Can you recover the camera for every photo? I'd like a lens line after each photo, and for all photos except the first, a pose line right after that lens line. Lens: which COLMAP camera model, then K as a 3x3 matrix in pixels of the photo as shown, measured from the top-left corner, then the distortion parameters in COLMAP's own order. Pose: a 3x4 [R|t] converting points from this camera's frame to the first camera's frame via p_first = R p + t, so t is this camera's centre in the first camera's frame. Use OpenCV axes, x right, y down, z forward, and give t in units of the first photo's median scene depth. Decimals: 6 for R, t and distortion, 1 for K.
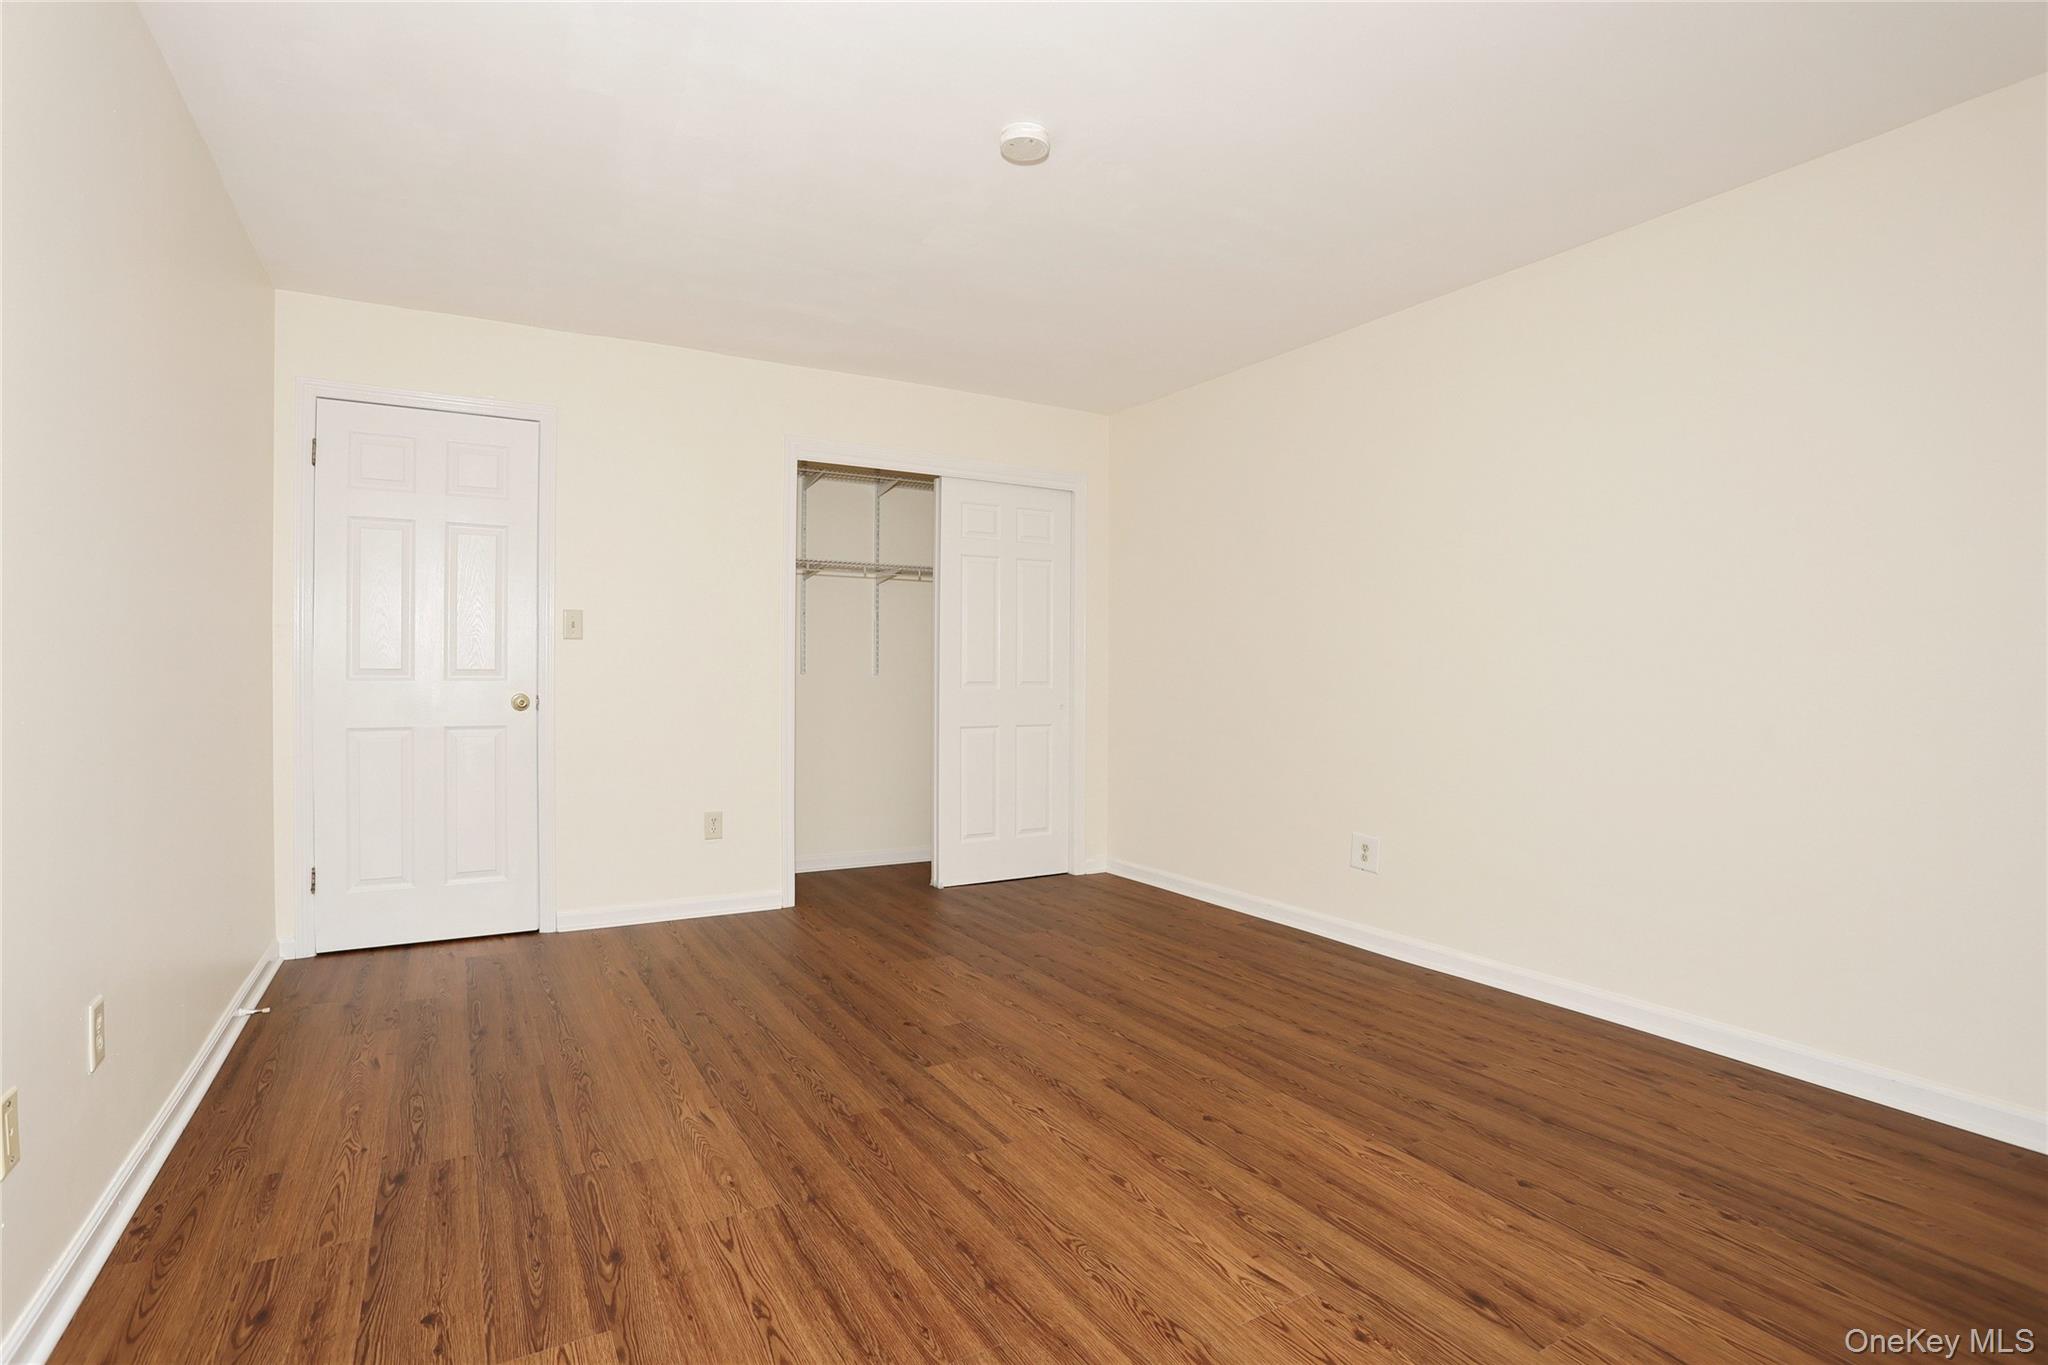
lens RADIAL K [[991.6, 0, 1019.4], [0, 991.6, 669.2], [0, 0, 1]] dist [-0.068654, 0.020907]
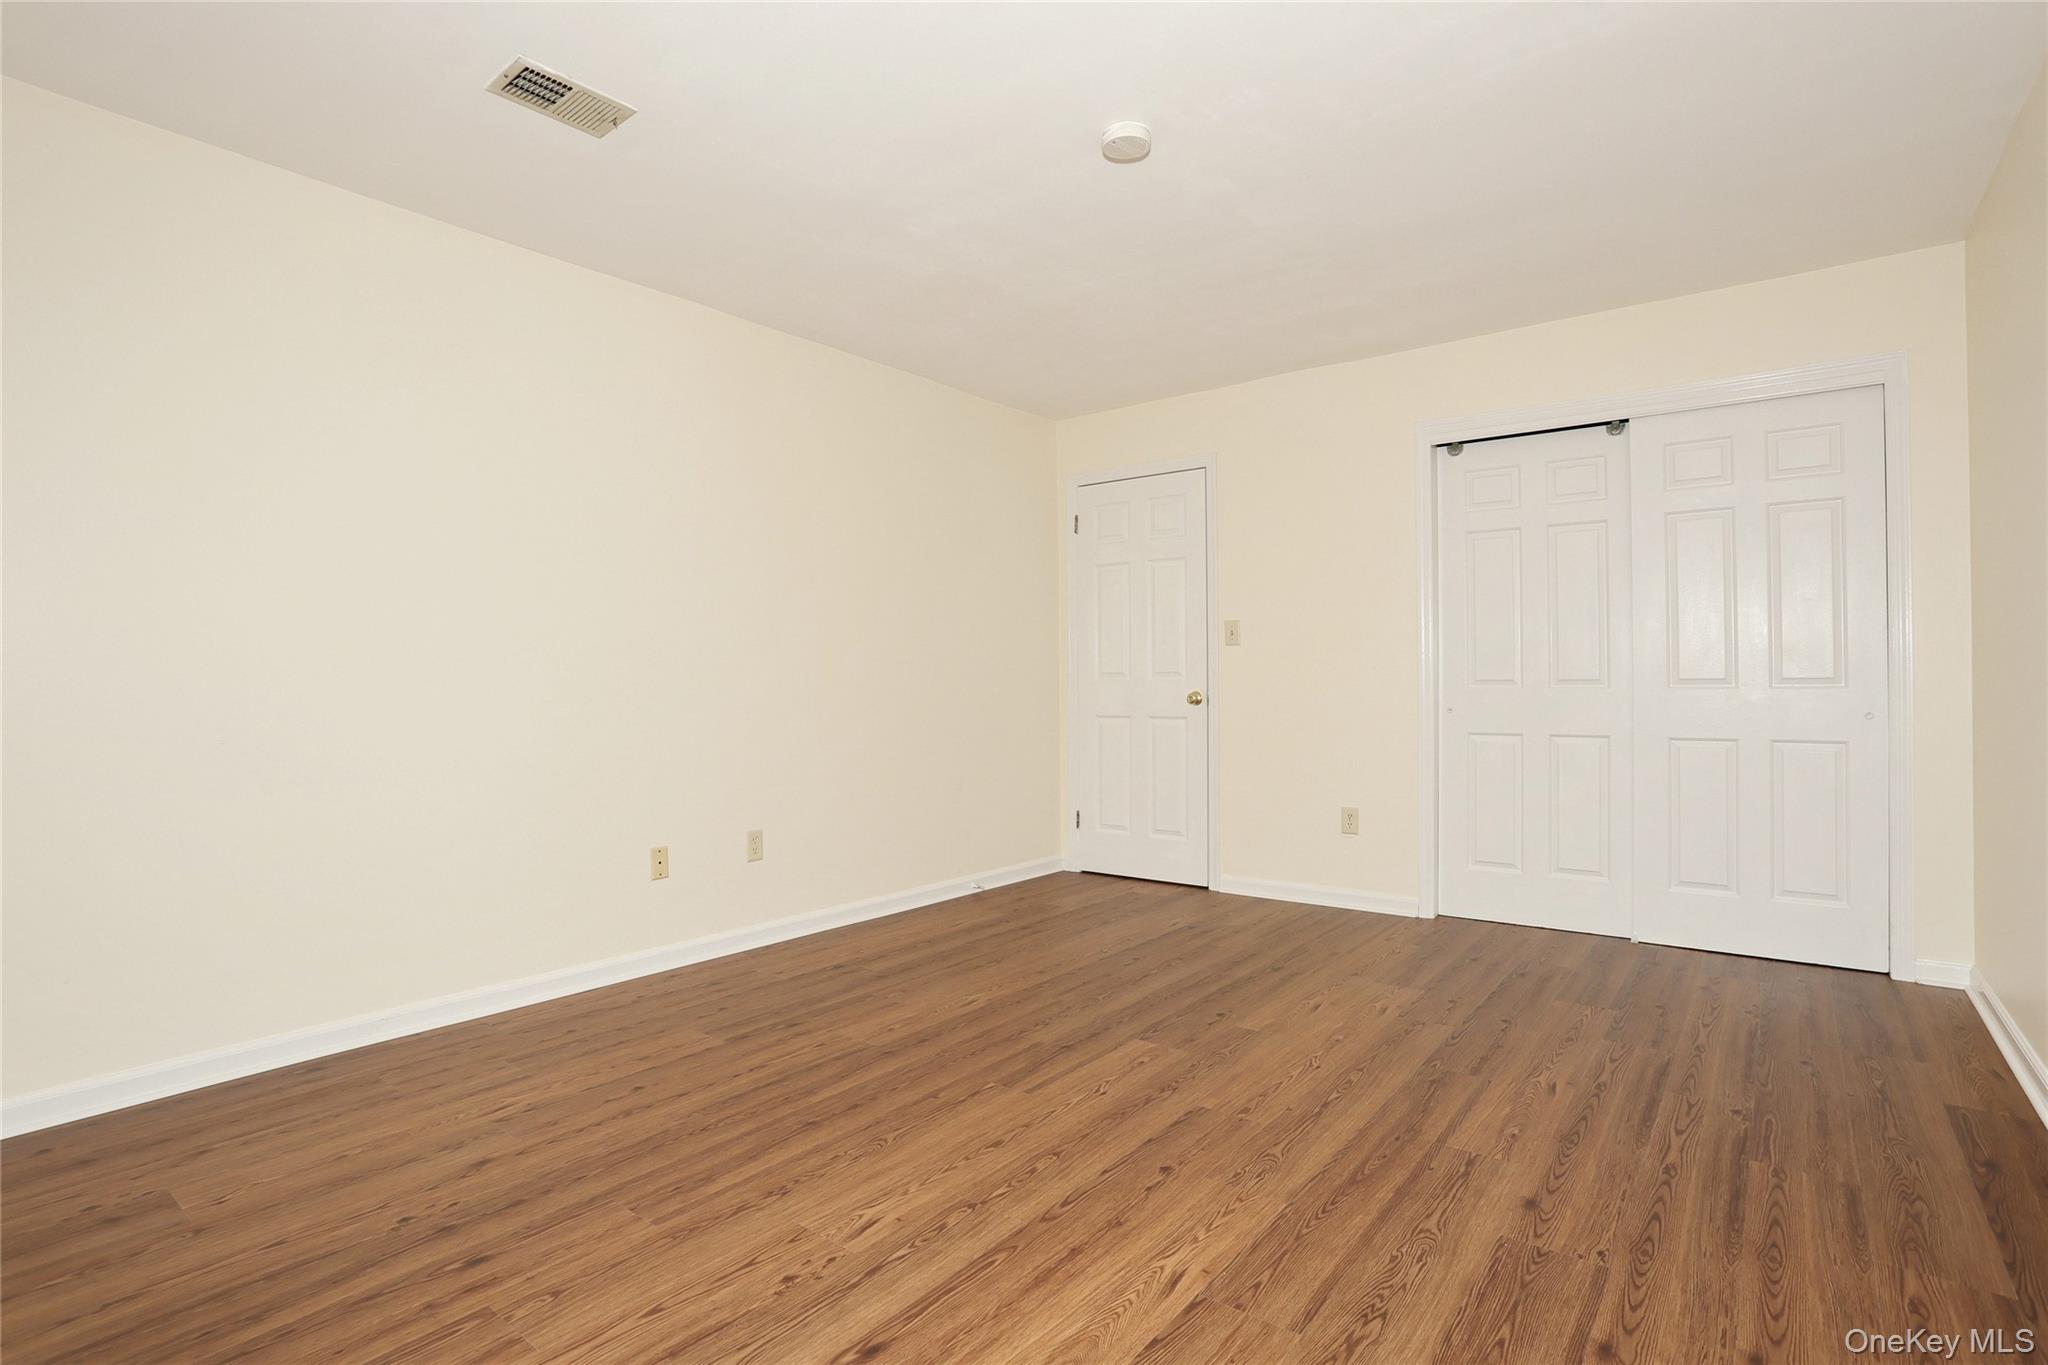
lens RADIAL K [[991.6, 0, 1007.0], [0, 991.6, 679.4], [0, 0, 1]] dist [-0.068654, 0.020907]
pose [[0.355297, -0.011945, -0.934677, 0.884454], [0.012696, 0.999888, -0.007952, 0.026695], [0.934667, -0.009041, 0.355409, 0.518488]]
